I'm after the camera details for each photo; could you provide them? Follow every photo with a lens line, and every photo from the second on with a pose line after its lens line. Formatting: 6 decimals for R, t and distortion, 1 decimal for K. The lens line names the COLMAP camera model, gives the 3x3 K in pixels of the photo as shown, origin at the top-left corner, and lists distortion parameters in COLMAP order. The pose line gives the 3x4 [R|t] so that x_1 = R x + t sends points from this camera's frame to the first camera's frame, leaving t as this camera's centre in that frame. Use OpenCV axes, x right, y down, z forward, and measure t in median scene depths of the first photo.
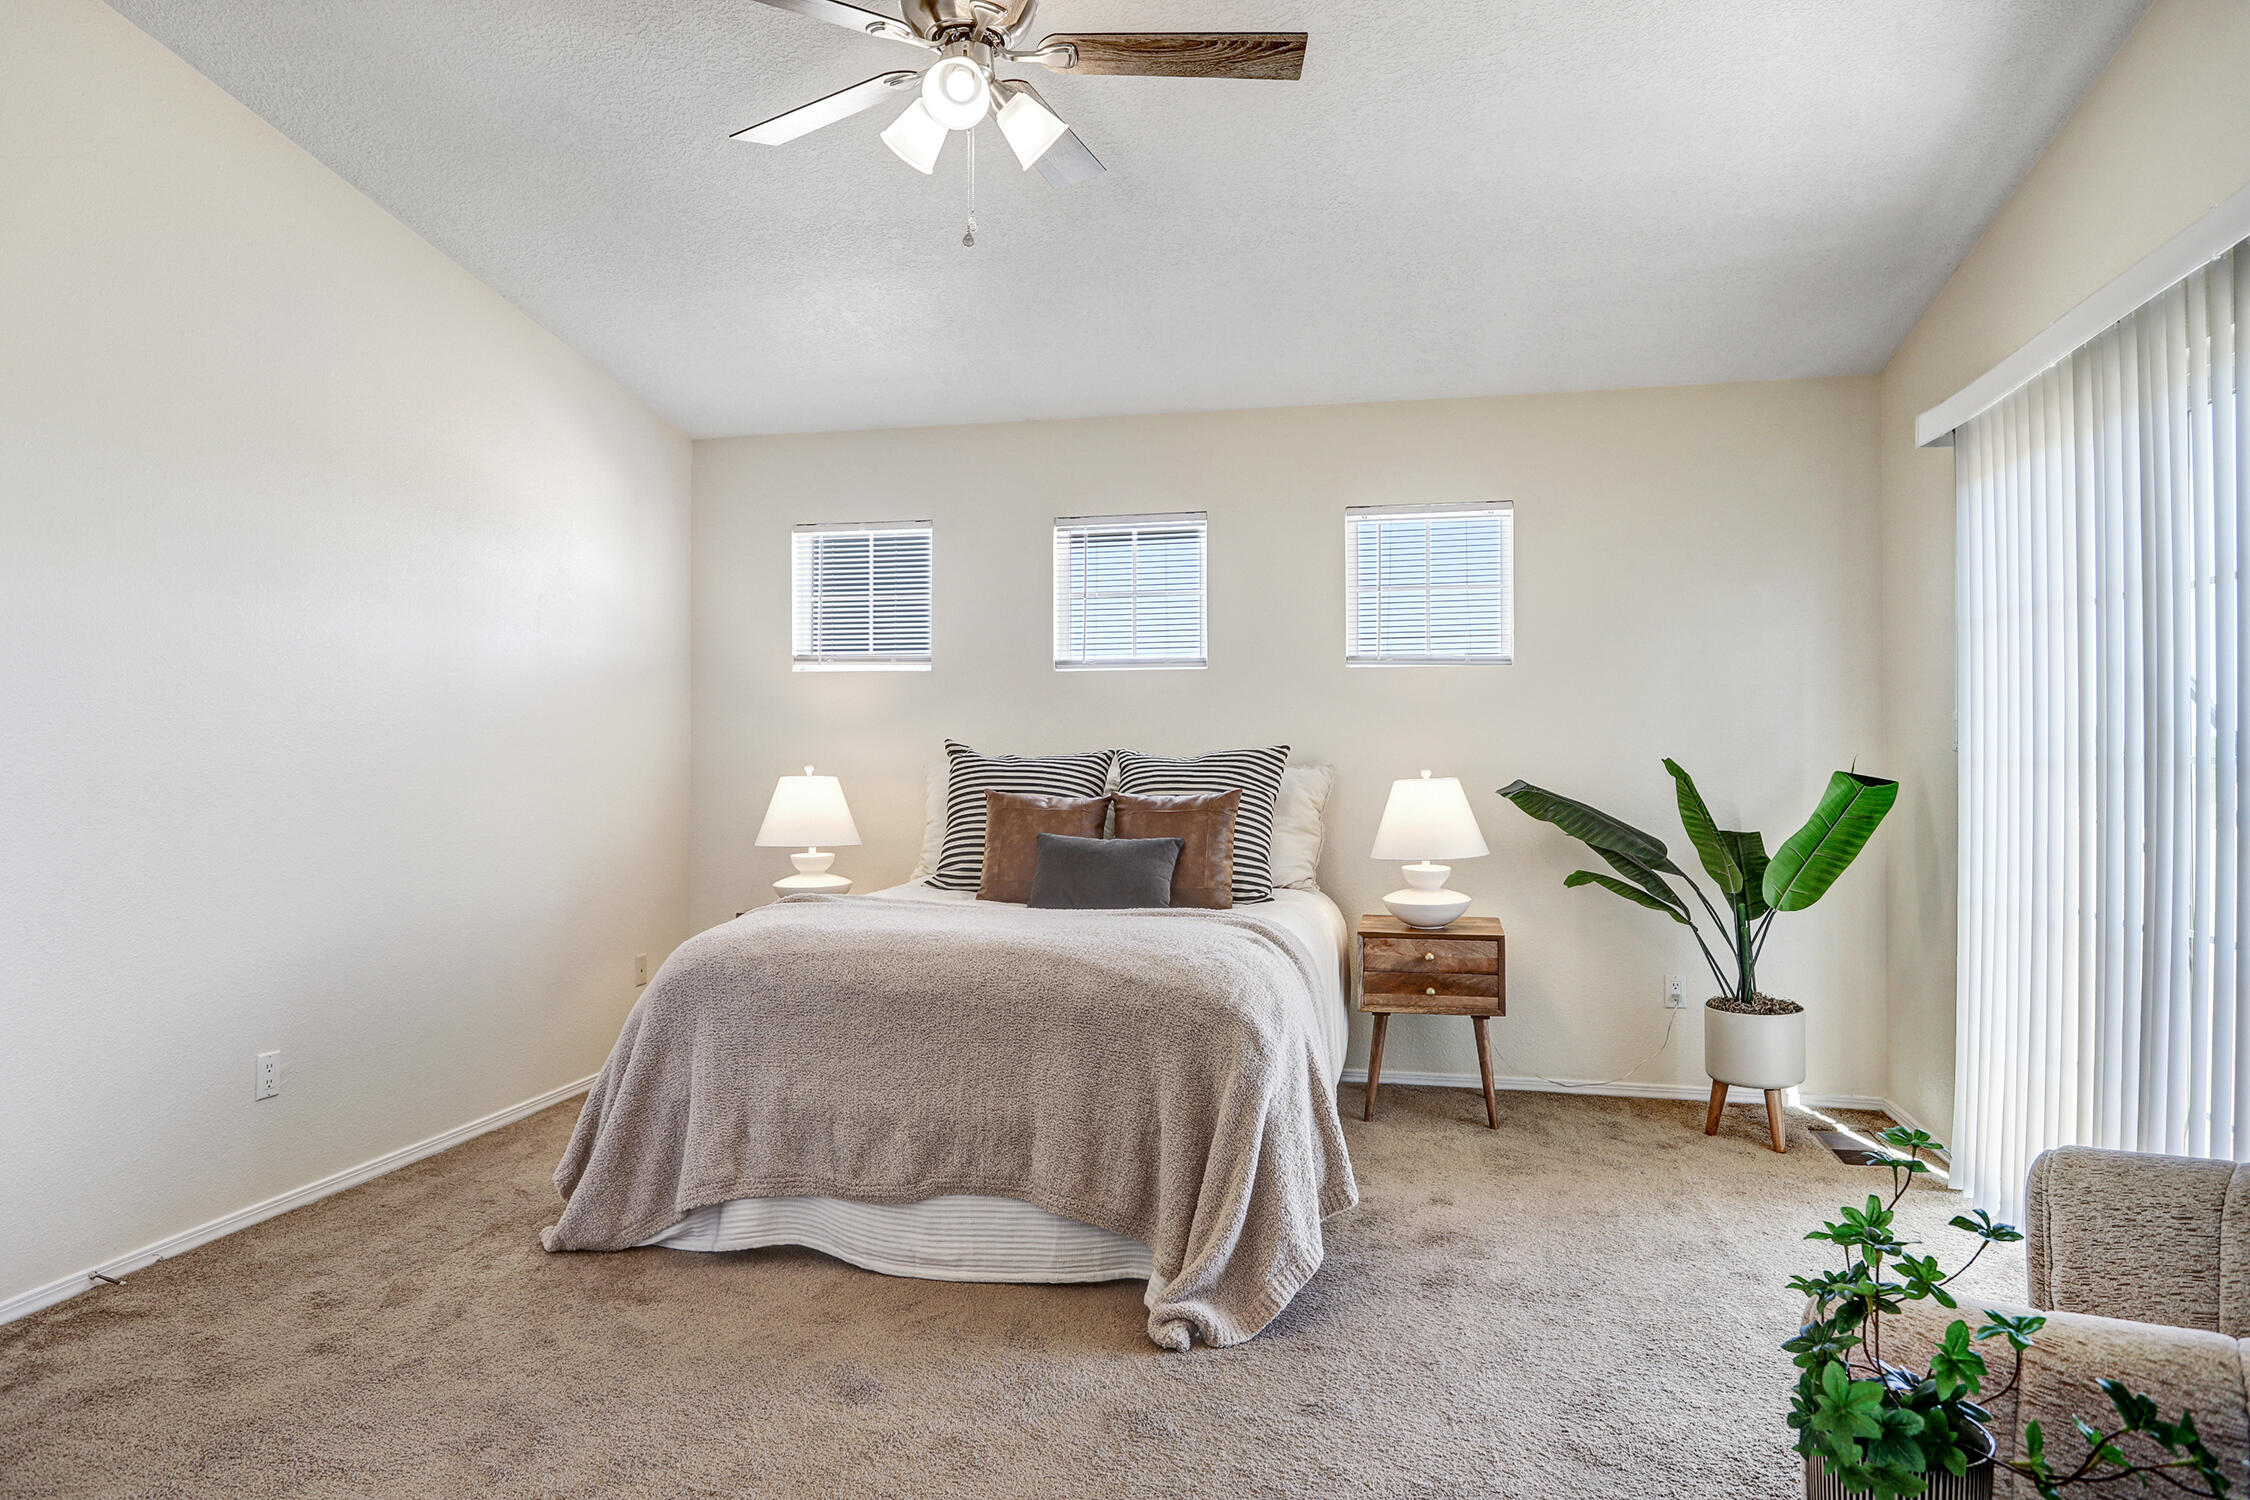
lens RADIAL K [[1427.8, 0, 1131.4], [0, 1427.8, 705.6], [0, 0, 1]] dist [-0.000973, -0.001056]
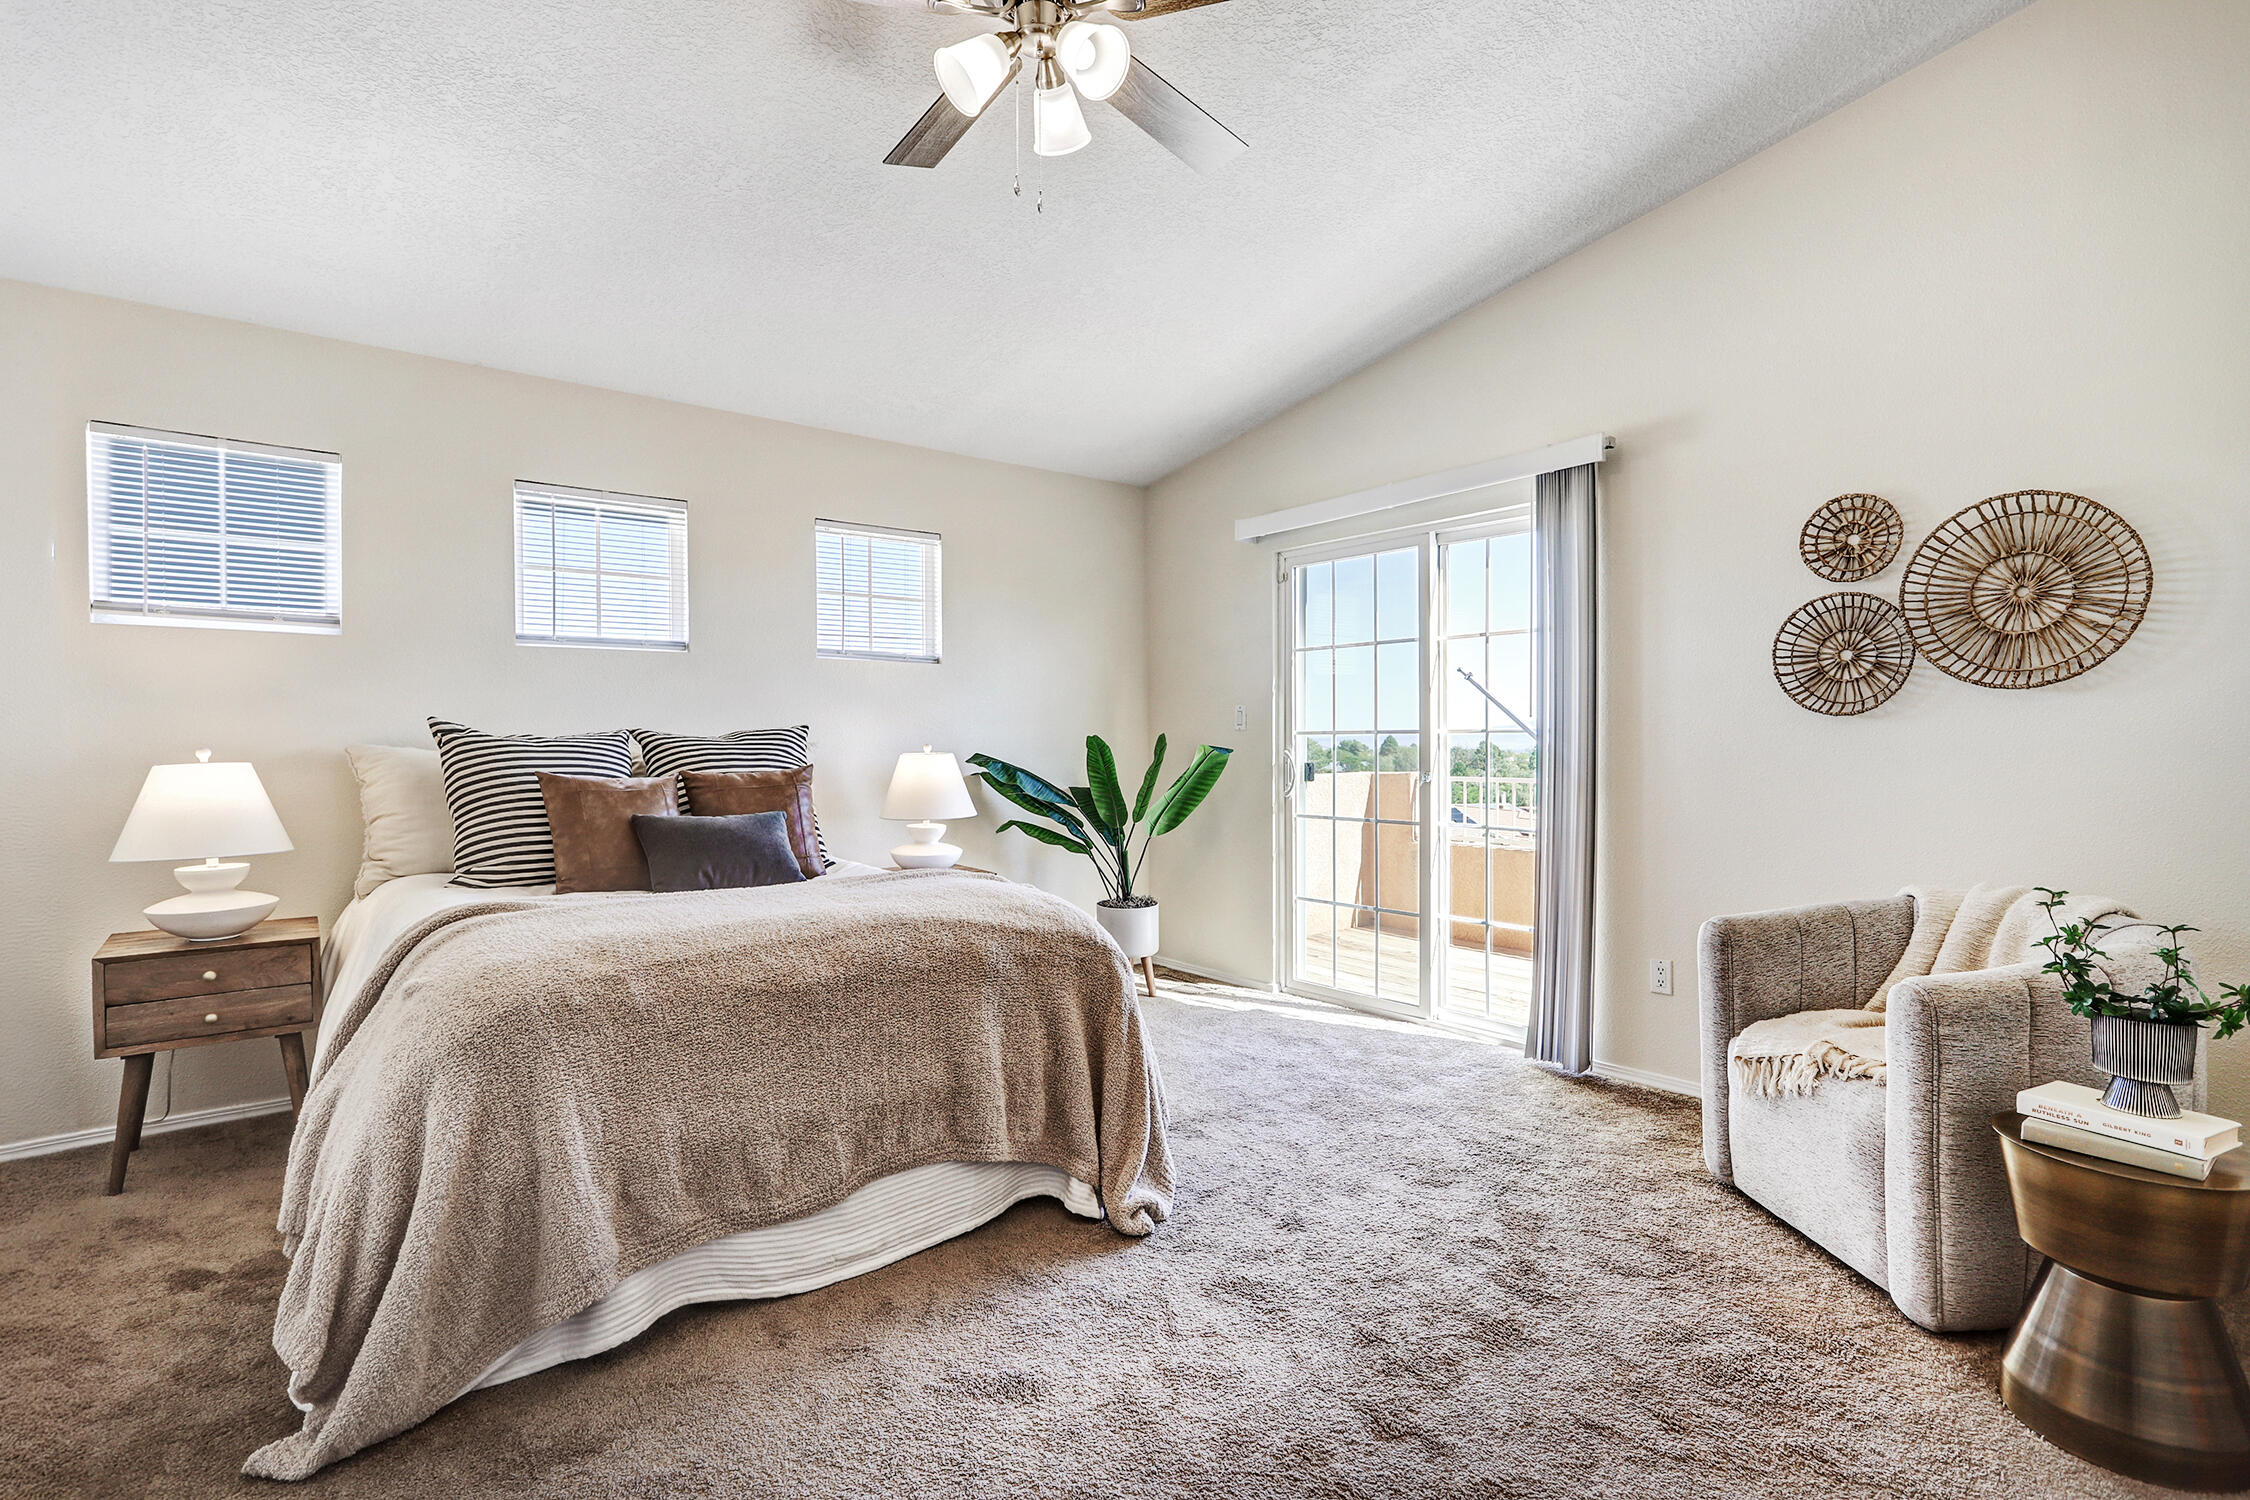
lens RADIAL K [[1073.9, 0, 1125.0], [0, 1073.9, 750.0], [0, 0, 1]] dist [-0.000424, -0.000200]
pose [[0.620125, -0.007093, 0.784471, -0.431120], [-0.012596, 0.999740, 0.018997, 0.030670], [-0.784402, -0.021662, 0.619874, 0.321449]]
